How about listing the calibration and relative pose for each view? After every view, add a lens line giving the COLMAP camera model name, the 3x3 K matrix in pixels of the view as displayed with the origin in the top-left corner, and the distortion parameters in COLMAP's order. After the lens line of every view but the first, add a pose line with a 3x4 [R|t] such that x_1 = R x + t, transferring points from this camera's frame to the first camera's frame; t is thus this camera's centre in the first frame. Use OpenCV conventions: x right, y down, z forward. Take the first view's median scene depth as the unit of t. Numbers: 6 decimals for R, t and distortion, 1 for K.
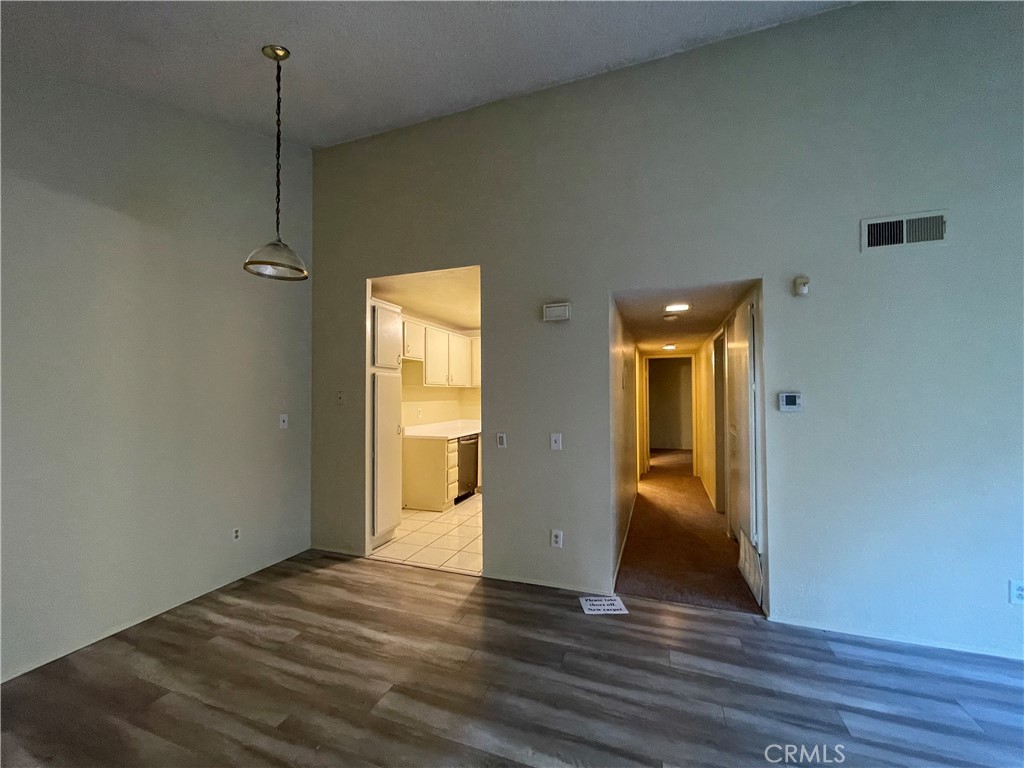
lens RADIAL K [[411.4, 0, 508.6], [0, 411.4, 387.0], [0, 0, 1]] dist [-0.001848, -0.000245]
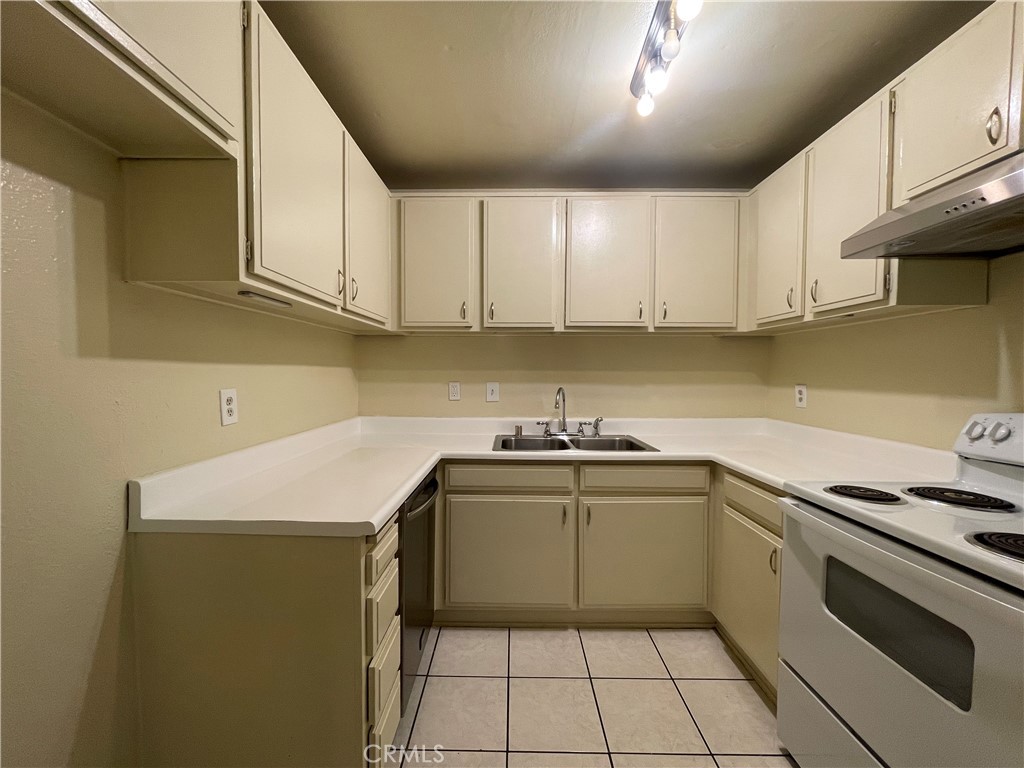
lens RADIAL K [[411.4, 0, 508.6], [0, 411.4, 387.0], [0, 0, 1]] dist [-0.001848, -0.000245]
pose [[0.942532, -0.003072, 0.334103, -0.145738], [-0.011881, 0.999017, 0.042702, 0.039523], [-0.333906, -0.044217, 0.941569, 0.745585]]
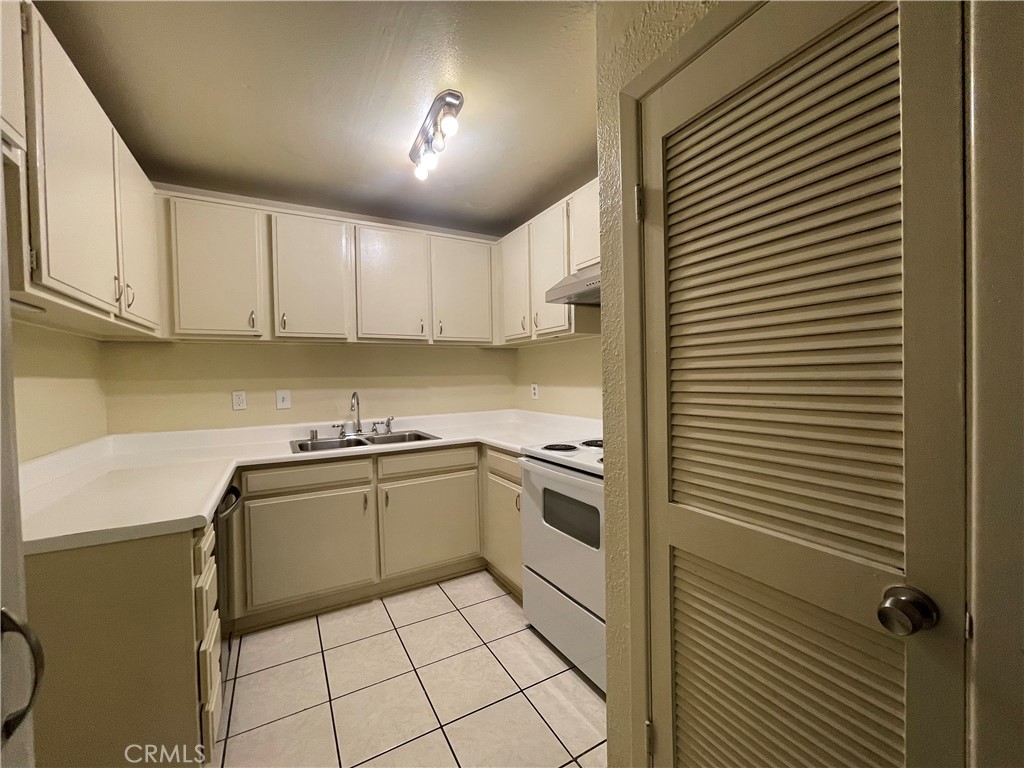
lens RADIAL K [[411.4, 0, 508.6], [0, 411.4, 387.0], [0, 0, 1]] dist [-0.001848, -0.000245]
pose [[0.649230, -0.027059, 0.760111, -0.203006], [0.008036, 0.999555, 0.028720, 0.039439], [-0.760550, -0.012537, 0.649159, 0.680175]]
